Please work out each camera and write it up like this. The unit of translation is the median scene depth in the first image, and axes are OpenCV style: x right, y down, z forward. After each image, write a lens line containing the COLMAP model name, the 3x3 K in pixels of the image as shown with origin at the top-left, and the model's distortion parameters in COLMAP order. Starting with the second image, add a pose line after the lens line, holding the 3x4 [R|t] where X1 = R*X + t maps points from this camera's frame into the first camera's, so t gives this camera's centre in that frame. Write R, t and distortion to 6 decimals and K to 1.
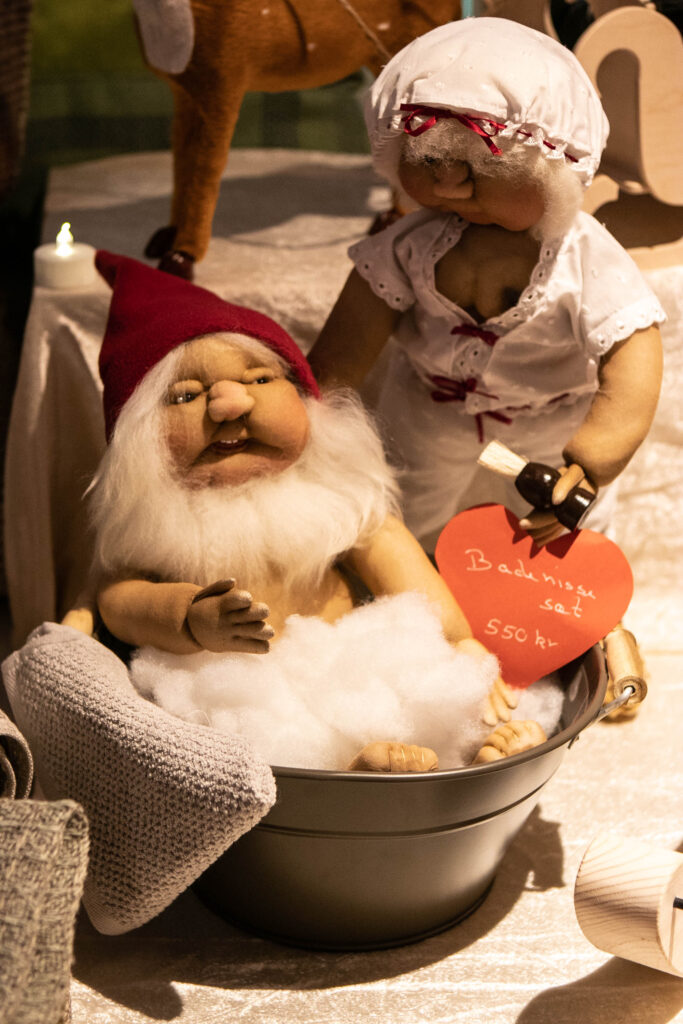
lens RADIAL K [[2123.6, 0, 342.0], [0, 2123.6, 514.8], [0, 0, 1]] dist [-0.020008, 0.000000]
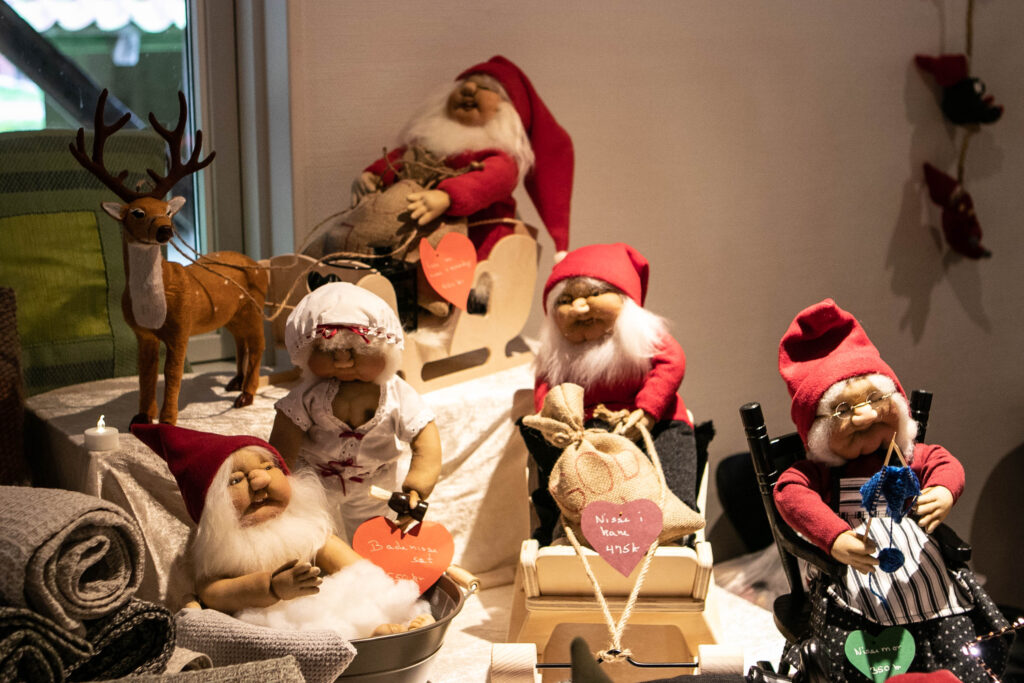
lens RADIAL K [[1597.6, 0, 511.1], [0, 1597.6, 340.1], [0, 0, 1]] dist [0.028344, 0.000000]
pose [[0.891233, -0.104434, 0.441358, -0.469844], [0.194683, 0.967006, -0.164310, 0.107516], [-0.409636, 0.232363, 0.882160, -0.424453]]
